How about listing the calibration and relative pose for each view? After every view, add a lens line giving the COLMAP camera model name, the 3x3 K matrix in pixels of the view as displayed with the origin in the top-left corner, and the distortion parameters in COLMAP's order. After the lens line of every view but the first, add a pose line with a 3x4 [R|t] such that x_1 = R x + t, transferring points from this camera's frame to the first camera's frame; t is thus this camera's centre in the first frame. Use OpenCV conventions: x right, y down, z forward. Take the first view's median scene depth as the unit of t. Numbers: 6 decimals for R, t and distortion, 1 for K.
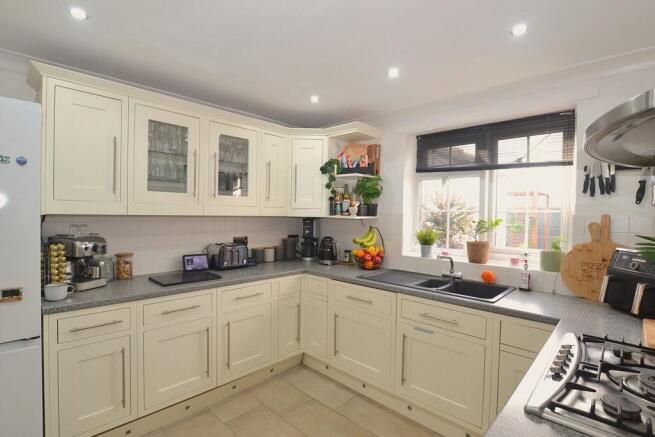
lens RADIAL K [[314.9, 0, 327.5], [0, 314.9, 218.5], [0, 0, 1]] dist [-0.034685, 0.000569]
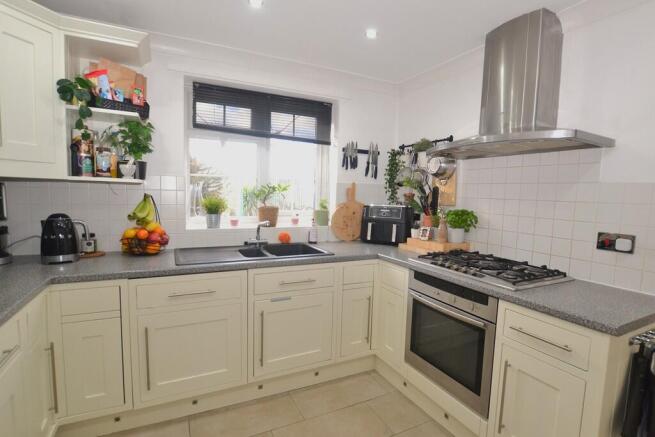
lens RADIAL K [[314.9, 0, 327.5], [0, 314.9, 218.5], [0, 0, 1]] dist [-0.034685, 0.000569]
pose [[0.343564, -0.085837, 0.935198, -0.406007], [-0.007121, 0.995548, 0.093992, 0.012493], [-0.939102, -0.038951, 0.341423, 0.414930]]
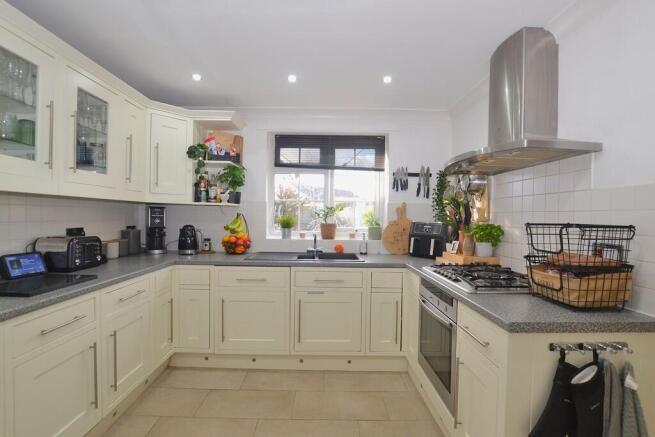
lens RADIAL K [[301.2, 0, 327.5], [0, 301.2, 218.5], [0, 0, 1]] dist [-0.035495, 0.000164]
pose [[0.714994, -0.013946, 0.698991, -0.378657], [0.008935, 0.999902, 0.010809, 0.037230], [-0.699073, -0.001483, 0.715048, 0.082610]]
